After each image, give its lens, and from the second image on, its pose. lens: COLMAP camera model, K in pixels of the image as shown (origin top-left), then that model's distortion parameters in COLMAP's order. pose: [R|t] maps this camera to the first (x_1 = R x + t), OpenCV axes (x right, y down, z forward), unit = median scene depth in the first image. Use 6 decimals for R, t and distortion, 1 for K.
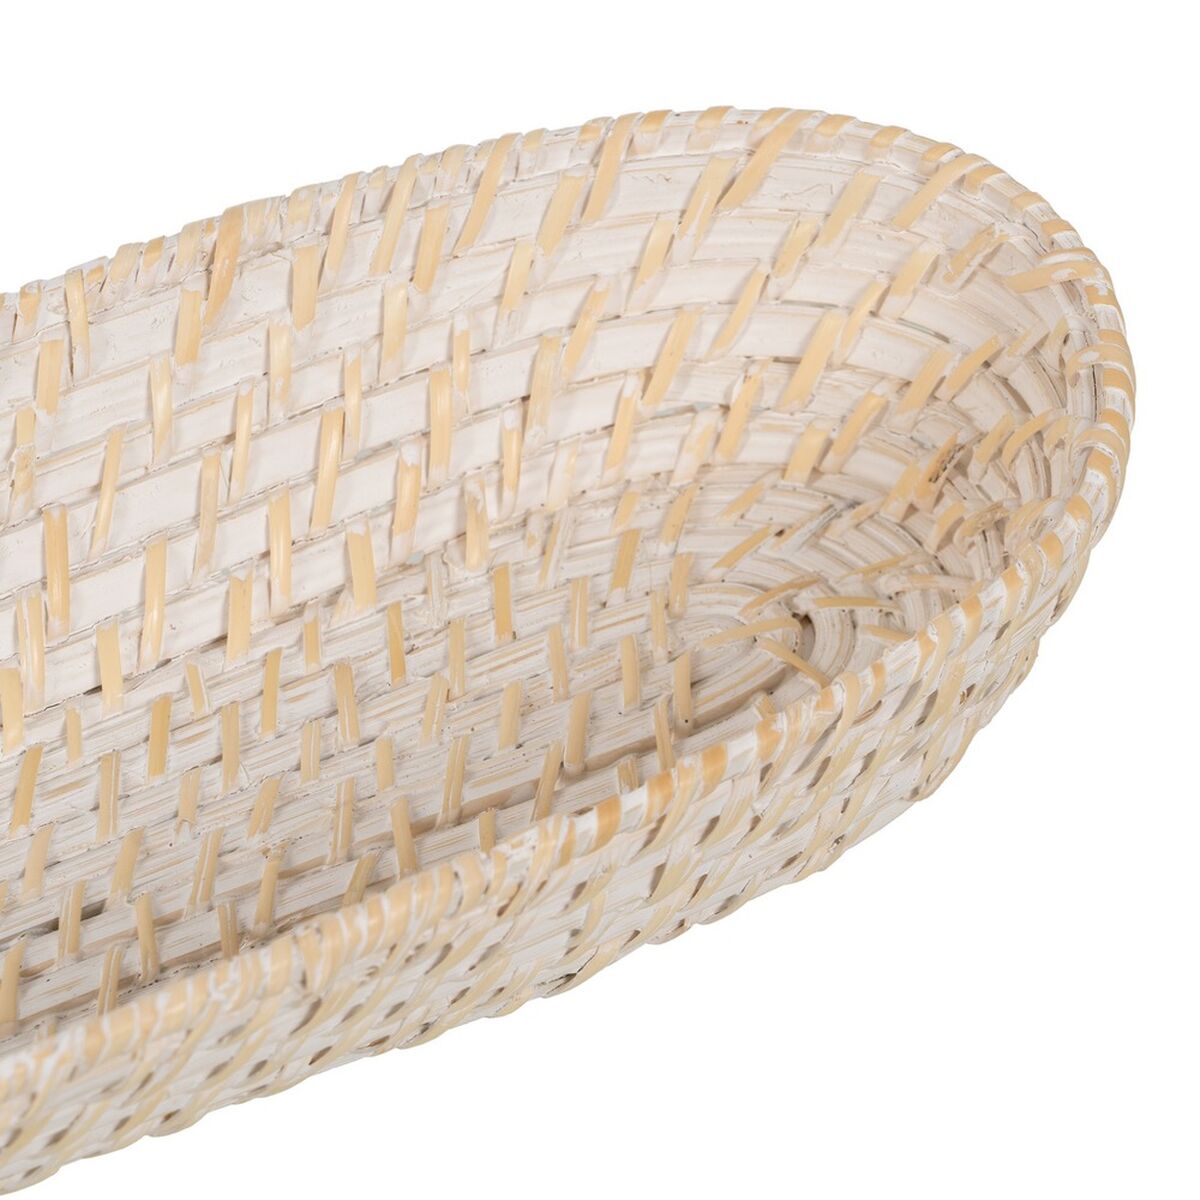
lens RADIAL K [[7824.9, 0, 598.0], [0, 7824.9, 603.5], [0, 0, 1]] dist [0.611502, 0.000000]
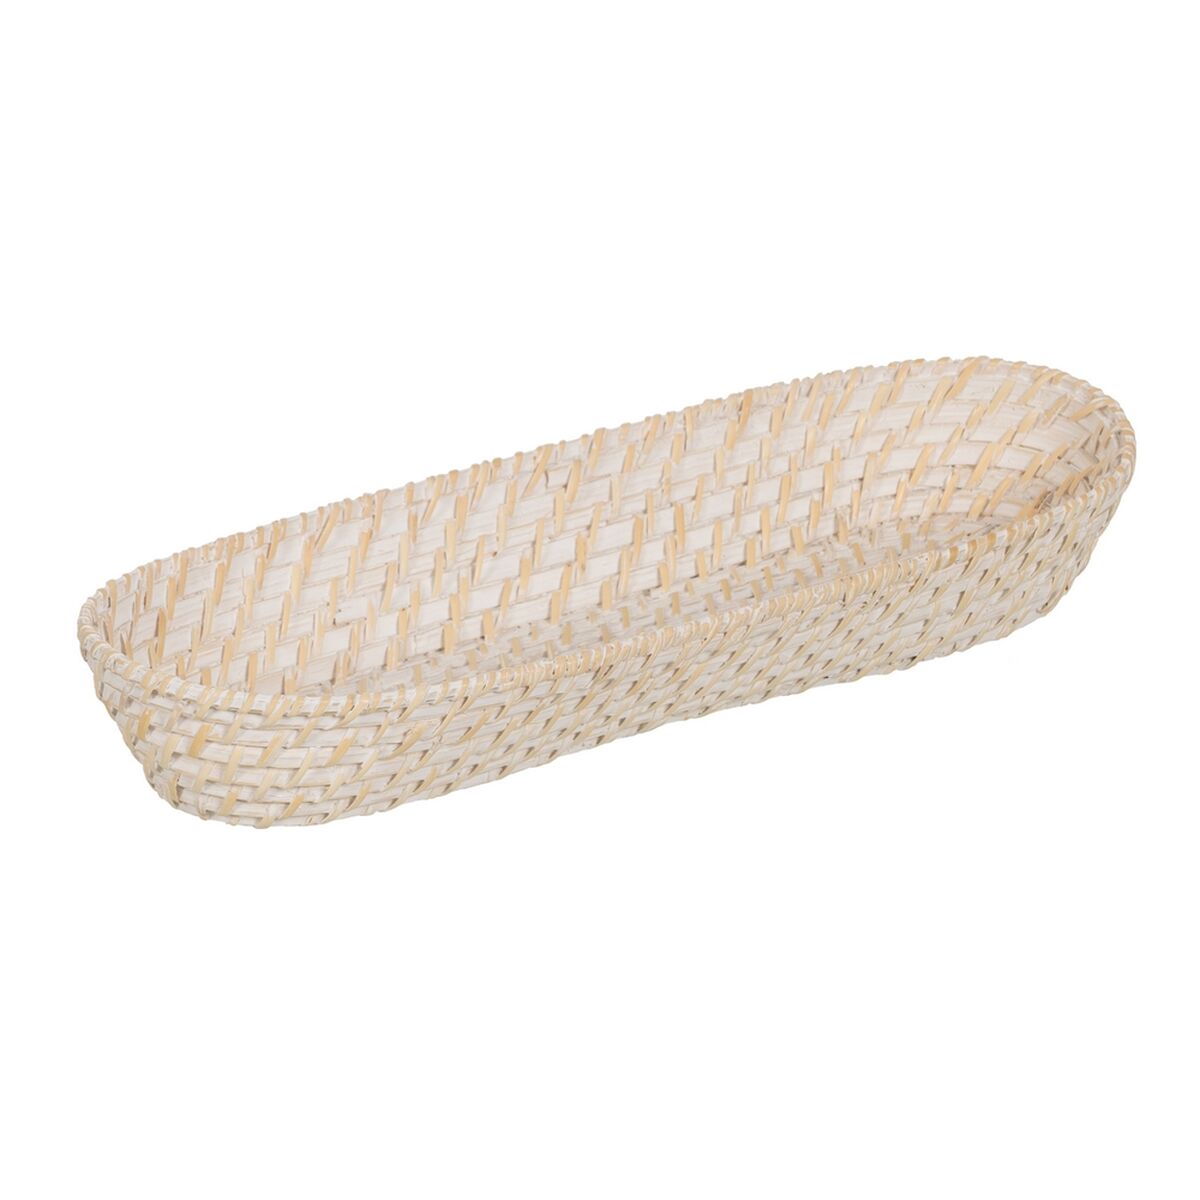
lens RADIAL K [[7824.9, 0, 599.3], [0, 7824.9, 597.3], [0, 0, 1]] dist [0.611502, 0.000000]
pose [[0.994158, 0.028780, 0.104027, -0.340861], [-0.003922, 0.972790, -0.231655, 0.570180], [-0.107864, 0.229893, 0.967220, -1.310100]]
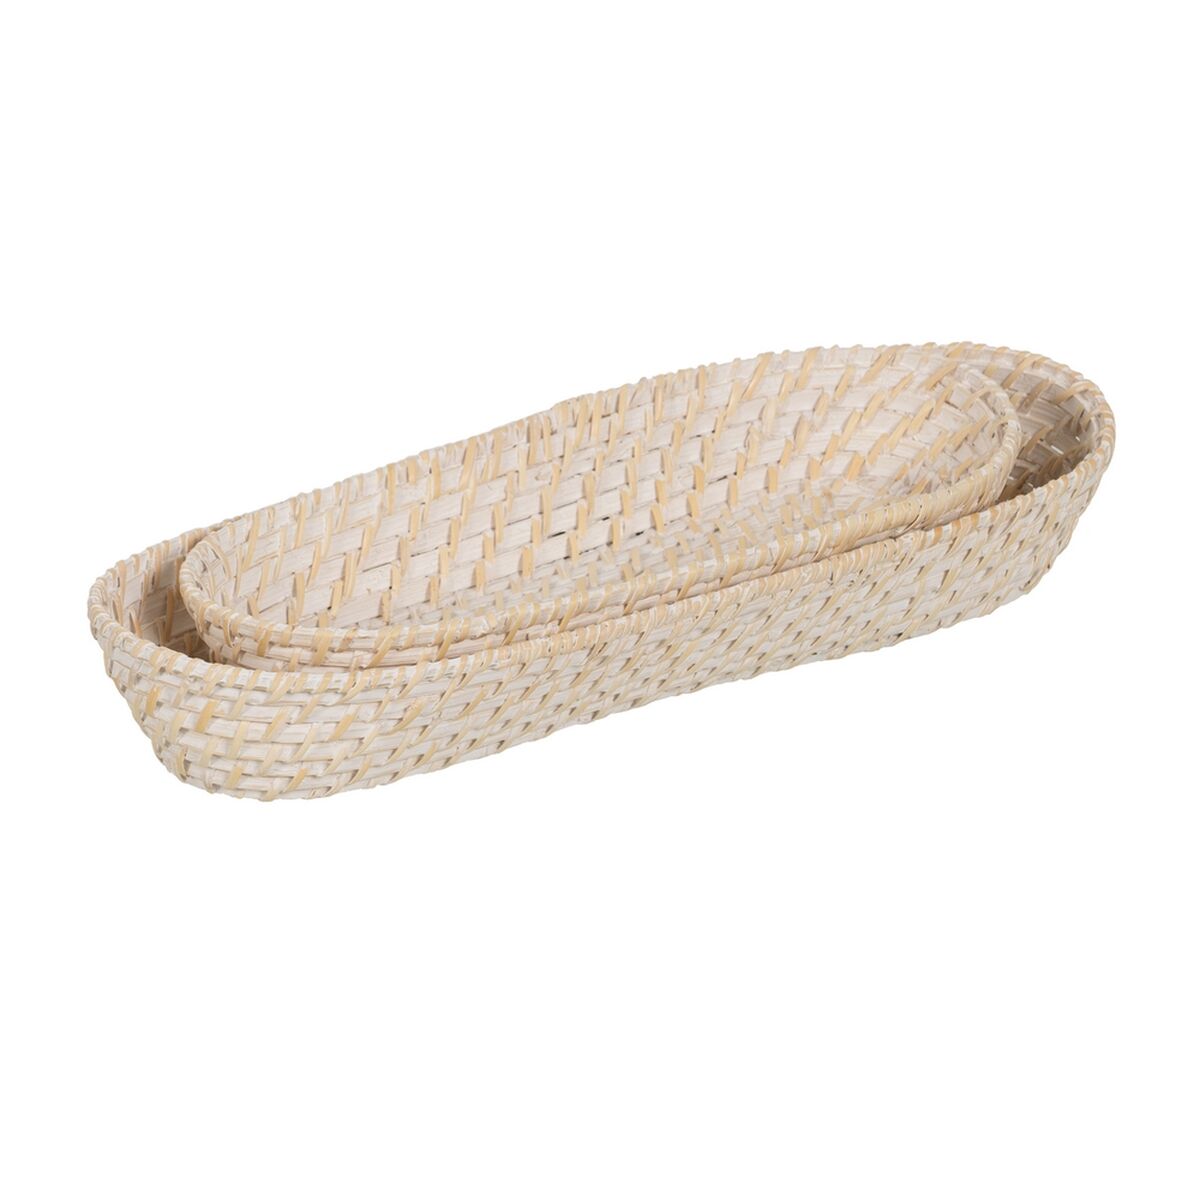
lens RADIAL K [[7824.9, 0, 597.6], [0, 7824.9, 599.5], [0, 0, 1]] dist [0.611502, 0.000000]
pose [[0.994216, 0.026633, 0.104043, -0.346759], [-0.002178, 0.973565, -0.228400, 0.585046], [-0.107376, 0.226852, 0.967992, -1.376528]]
